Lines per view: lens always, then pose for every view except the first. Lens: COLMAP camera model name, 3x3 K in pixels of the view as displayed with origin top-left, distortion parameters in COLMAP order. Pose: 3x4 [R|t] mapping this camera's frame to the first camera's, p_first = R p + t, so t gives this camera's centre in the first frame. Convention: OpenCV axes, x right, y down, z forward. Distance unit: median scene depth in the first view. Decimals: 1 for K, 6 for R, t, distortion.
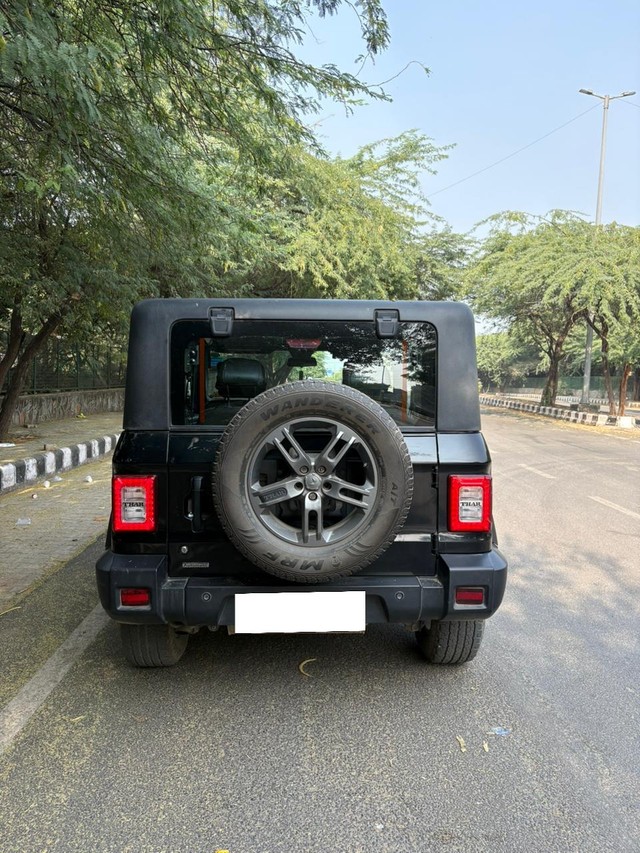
lens RADIAL K [[634.1, 0, 320.7], [0, 634.1, 427.4], [0, 0, 1]] dist [0.033781, -0.019868]
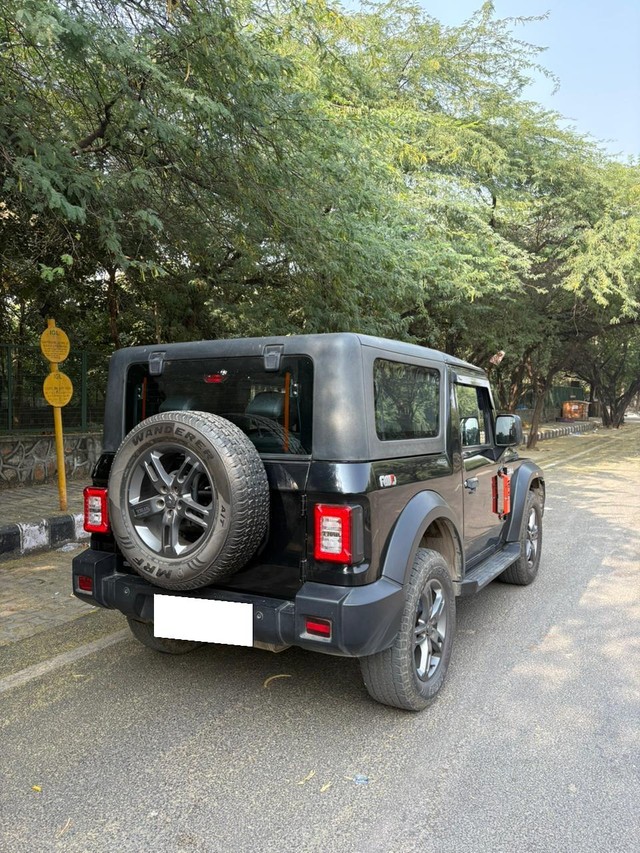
lens RADIAL K [[634.1, 0, 319.5], [0, 634.1, 424.5], [0, 0, 1]] dist [0.033781, -0.019868]
pose [[0.855555, 0.002333, -0.517706, 0.699016], [-0.028574, 0.998678, -0.042722, -0.007431], [0.516922, 0.051344, 0.854491, 0.128711]]
